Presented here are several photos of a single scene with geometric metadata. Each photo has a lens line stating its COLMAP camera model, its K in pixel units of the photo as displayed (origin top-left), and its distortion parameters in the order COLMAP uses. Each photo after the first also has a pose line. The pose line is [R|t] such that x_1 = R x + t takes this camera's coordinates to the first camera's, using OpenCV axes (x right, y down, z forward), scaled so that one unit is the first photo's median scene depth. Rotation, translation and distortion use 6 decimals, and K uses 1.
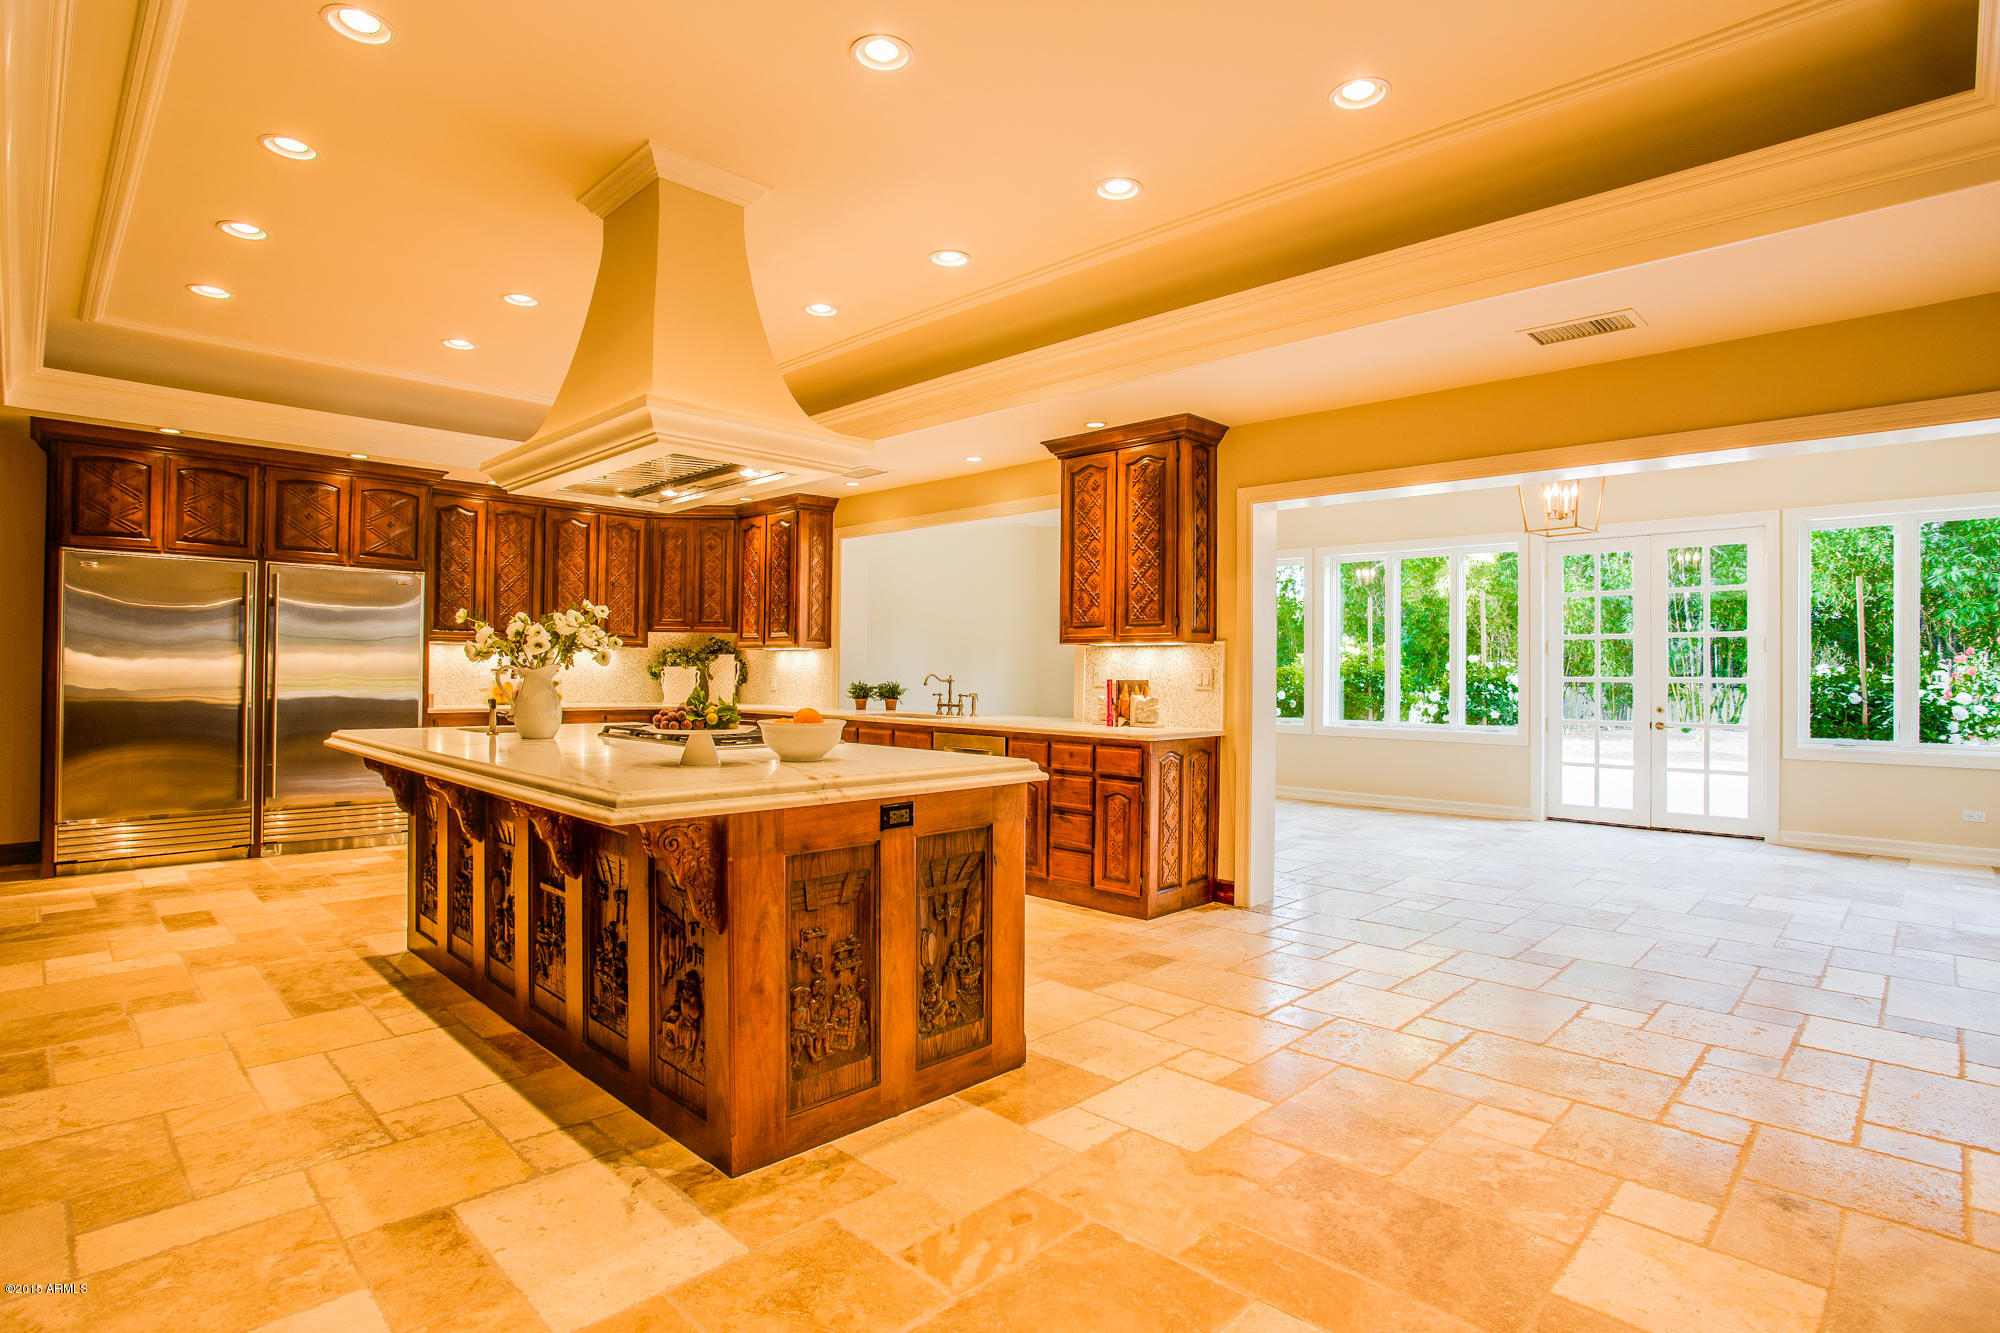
lens RADIAL K [[1064.5, 0, 1000.0], [0, 1064.5, 666.5], [0, 0, 1]] dist [-0.005605, 0.001869]
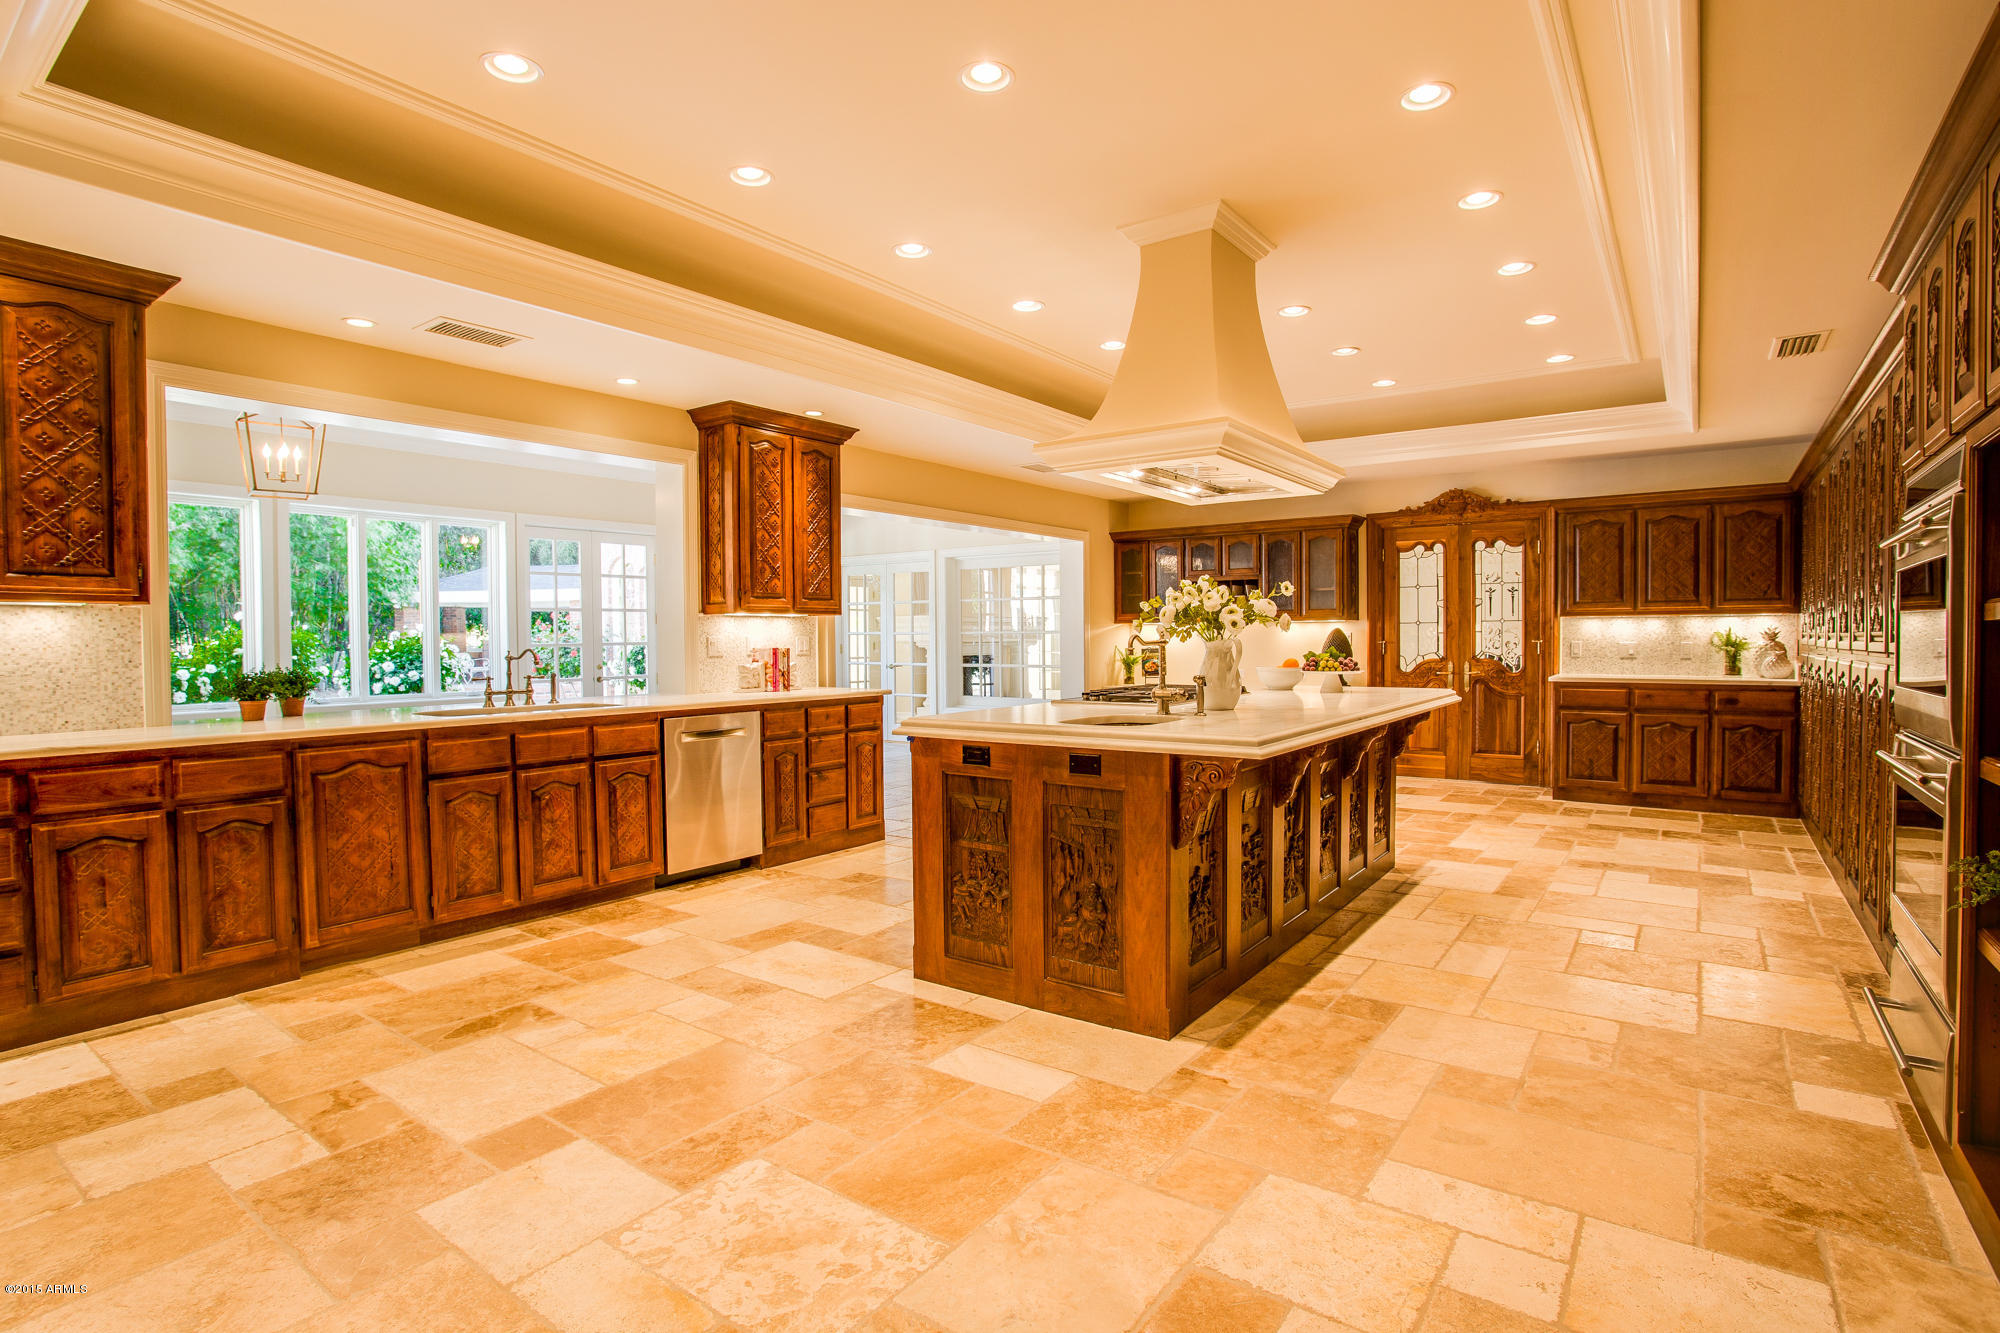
lens RADIAL K [[1064.5, 0, 1000.0], [0, 1064.5, 666.5], [0, 0, 1]] dist [-0.005605, 0.001869]
pose [[-0.234094, -0.038895, 0.971436, -1.385527], [-0.004317, 0.999231, 0.038968, -0.016807], [-0.972204, 0.004929, -0.234082, 1.452785]]
